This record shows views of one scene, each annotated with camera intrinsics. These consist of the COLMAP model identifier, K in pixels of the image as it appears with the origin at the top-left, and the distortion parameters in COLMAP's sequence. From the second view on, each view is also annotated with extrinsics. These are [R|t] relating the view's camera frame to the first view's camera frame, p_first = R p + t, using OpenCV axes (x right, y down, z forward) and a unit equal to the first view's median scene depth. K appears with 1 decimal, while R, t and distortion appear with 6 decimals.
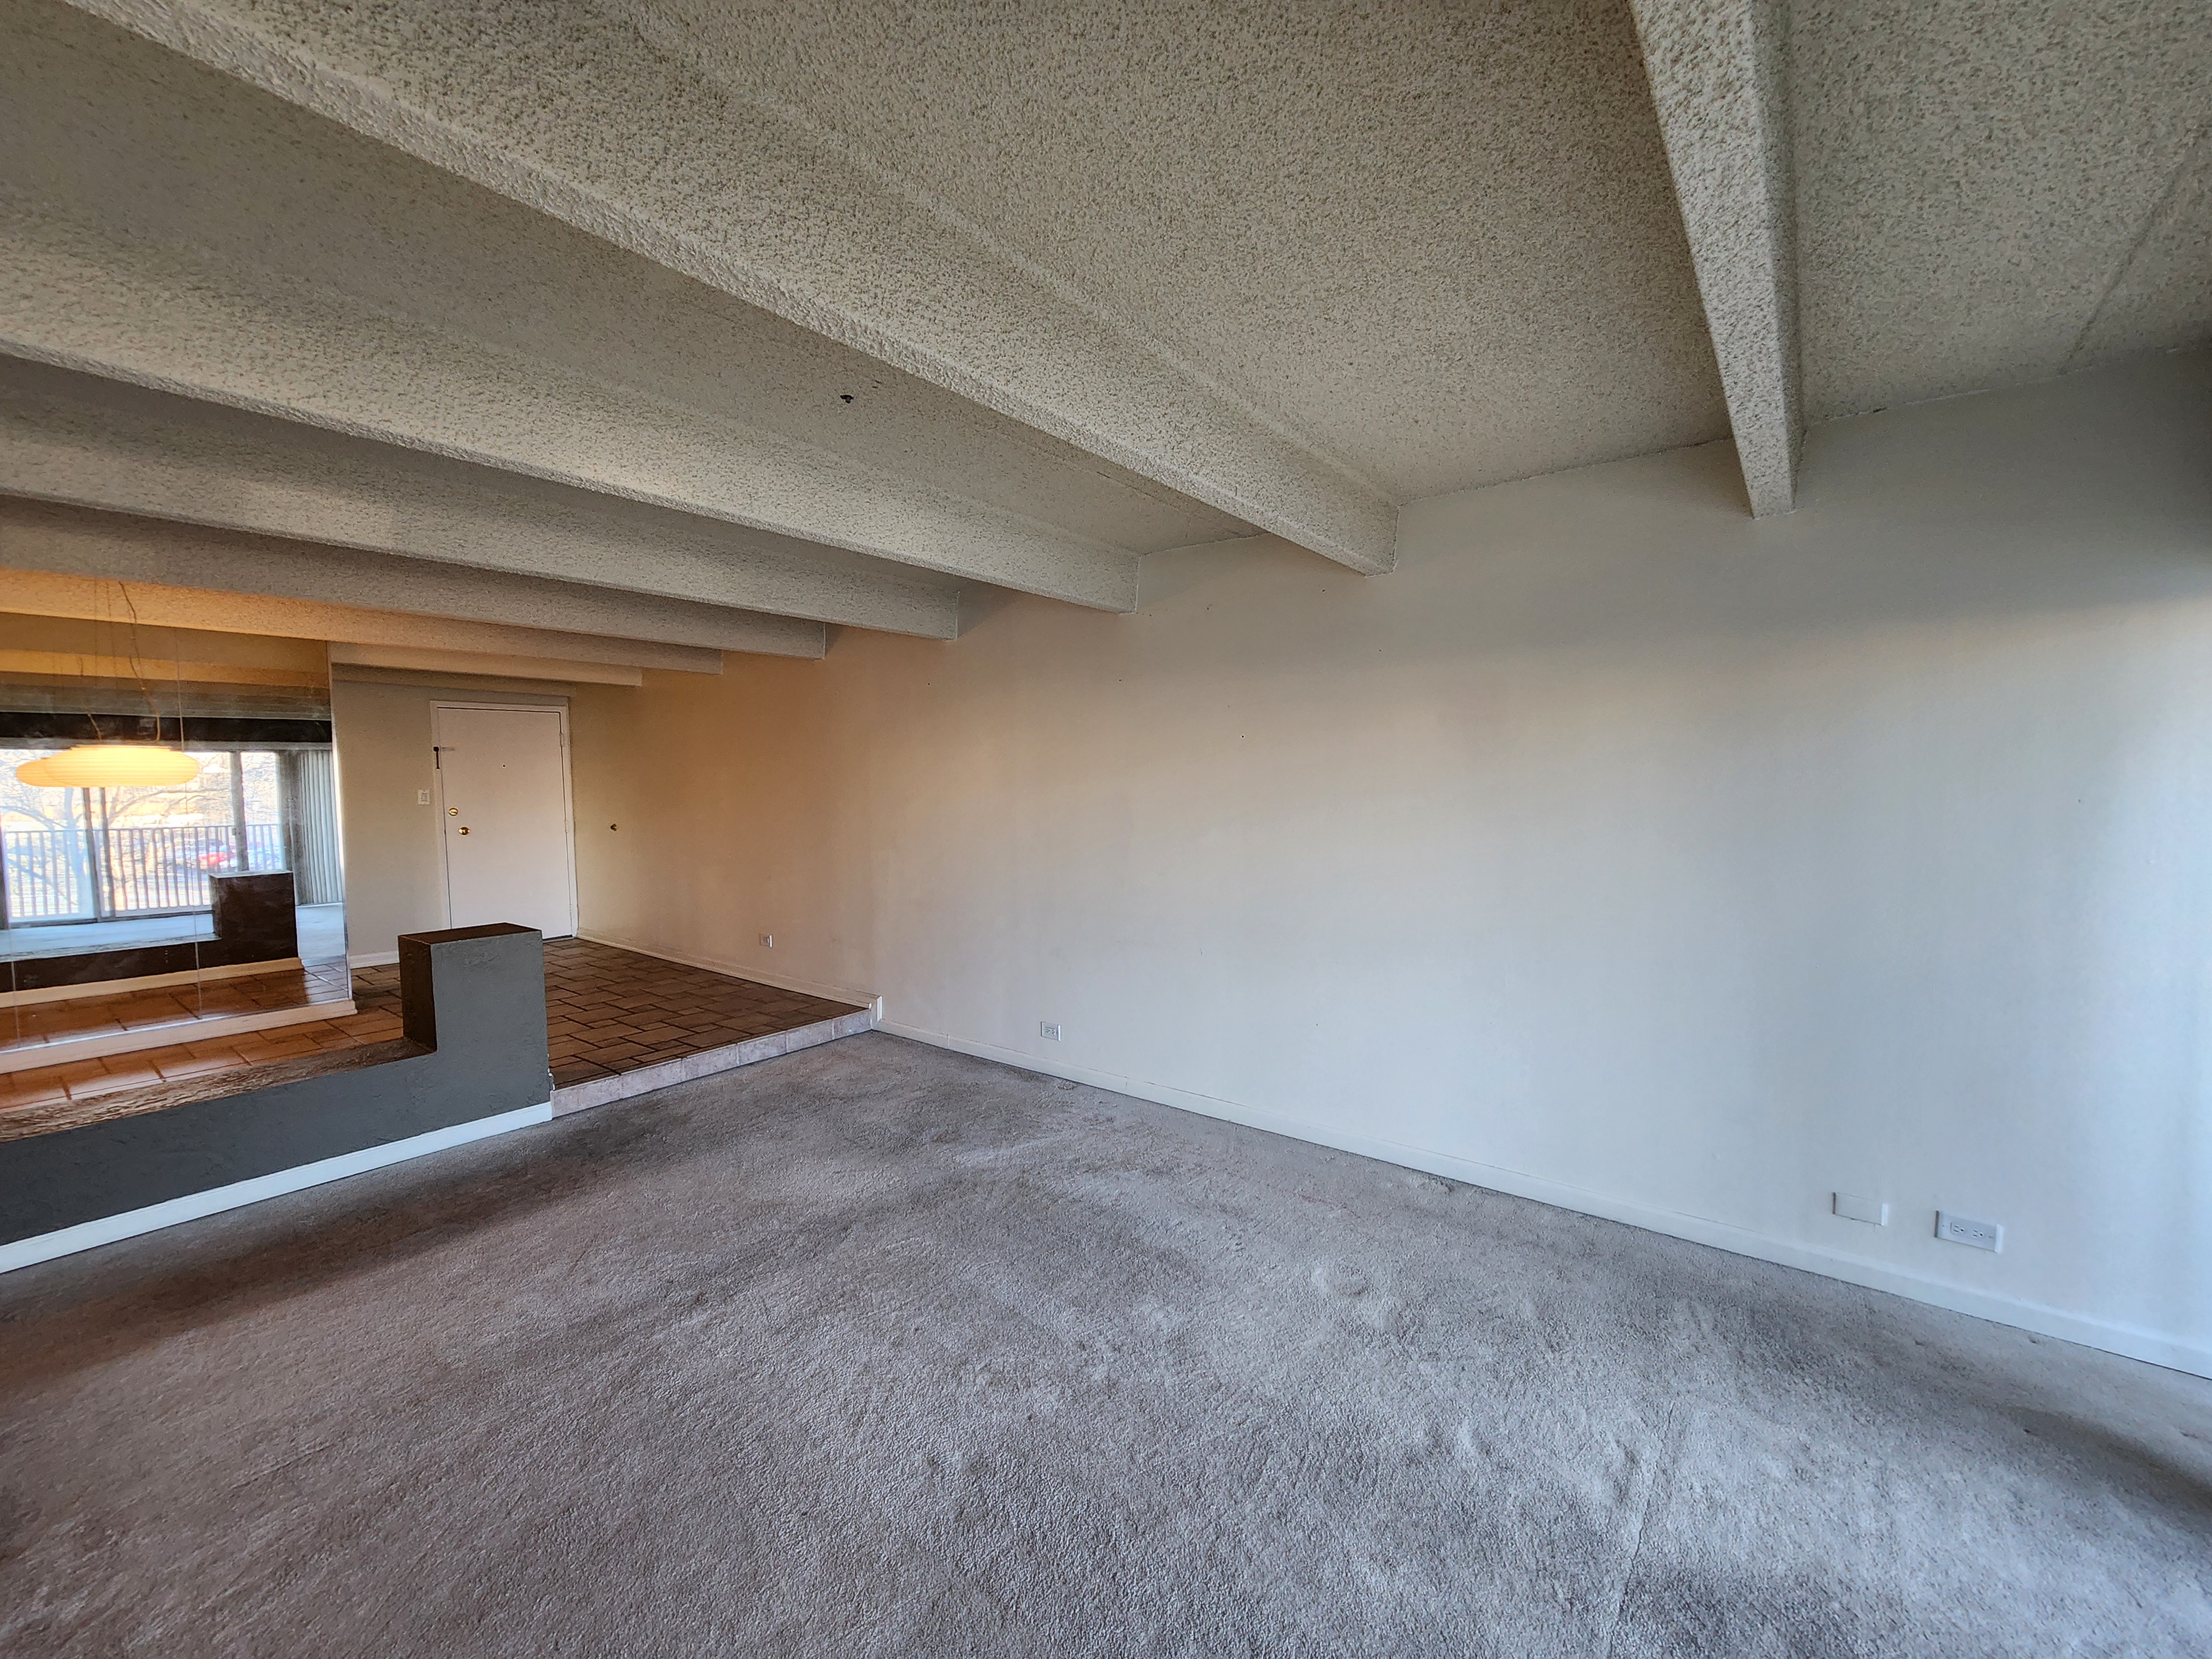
lens RADIAL K [[900.7, 0, 1102.3], [0, 900.7, 826.4], [0, 0, 1]] dist [-0.000098, 0.000967]
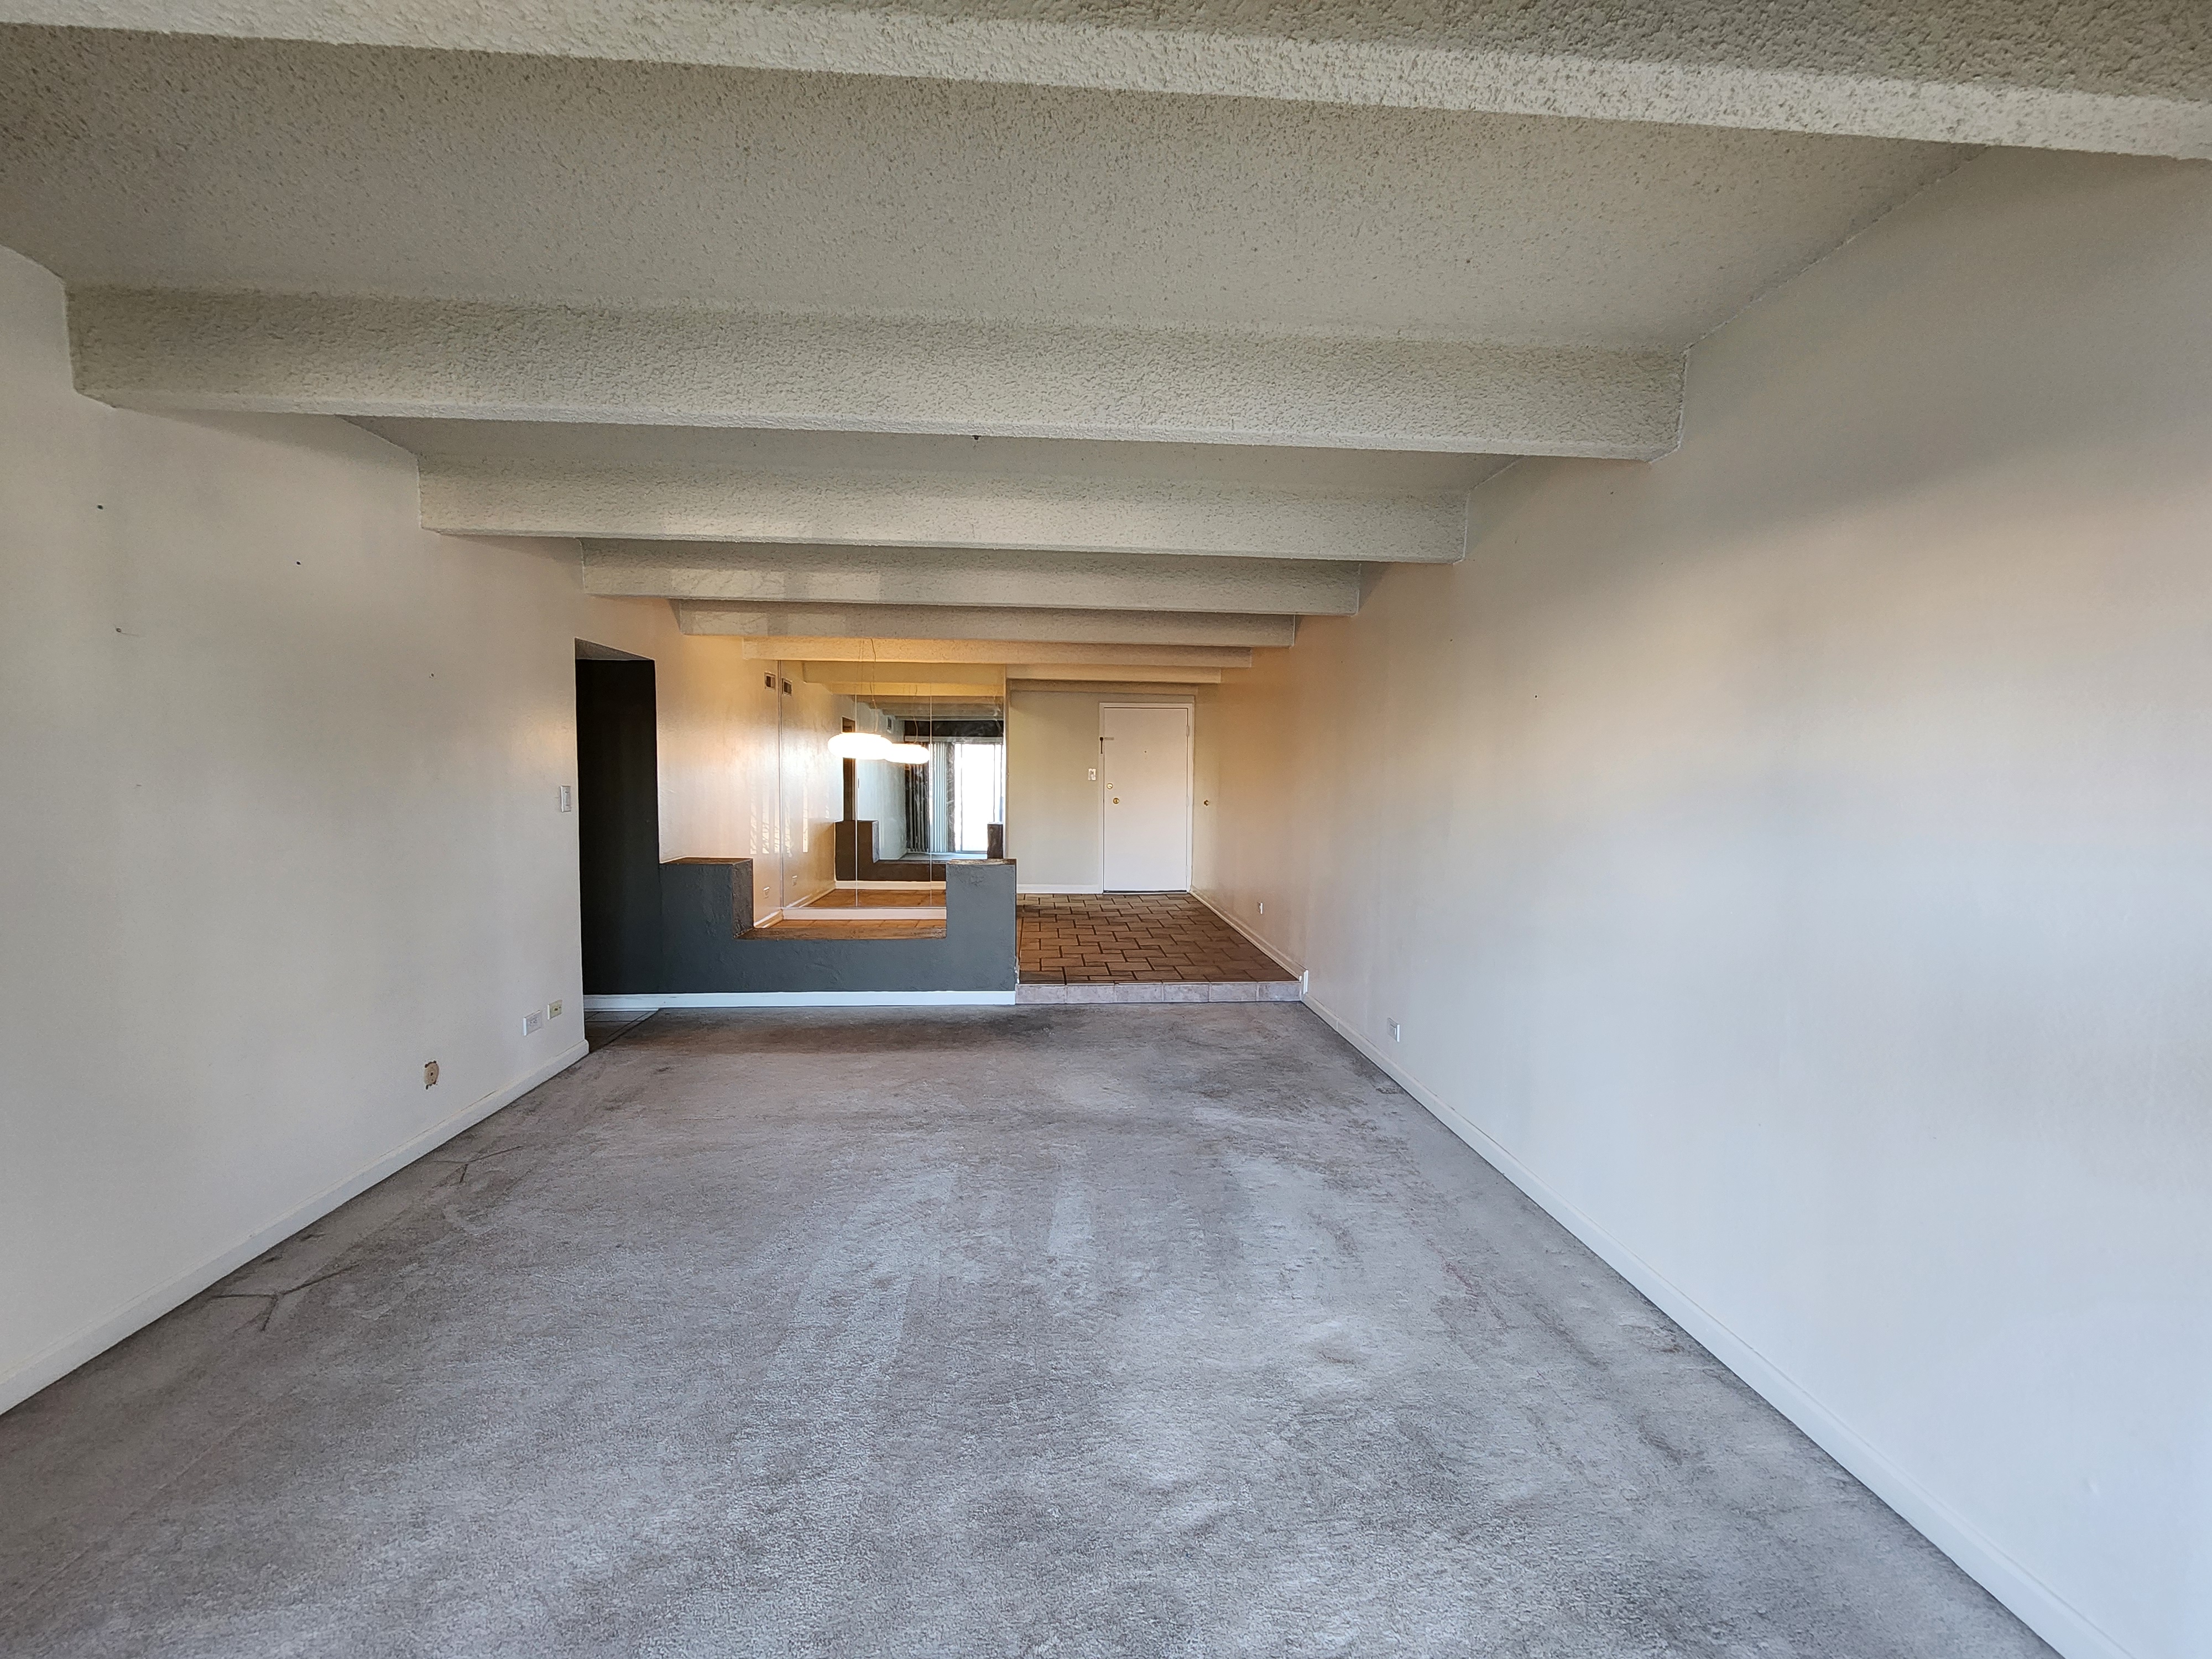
lens RADIAL K [[900.7, 0, 1102.3], [0, 900.7, 826.4], [0, 0, 1]] dist [-0.000098, 0.000967]
pose [[0.672428, 0.058329, -0.737860, 0.564760], [-0.055558, 0.998055, 0.028266, 0.014437], [0.738074, 0.021987, 0.674361, 0.214486]]
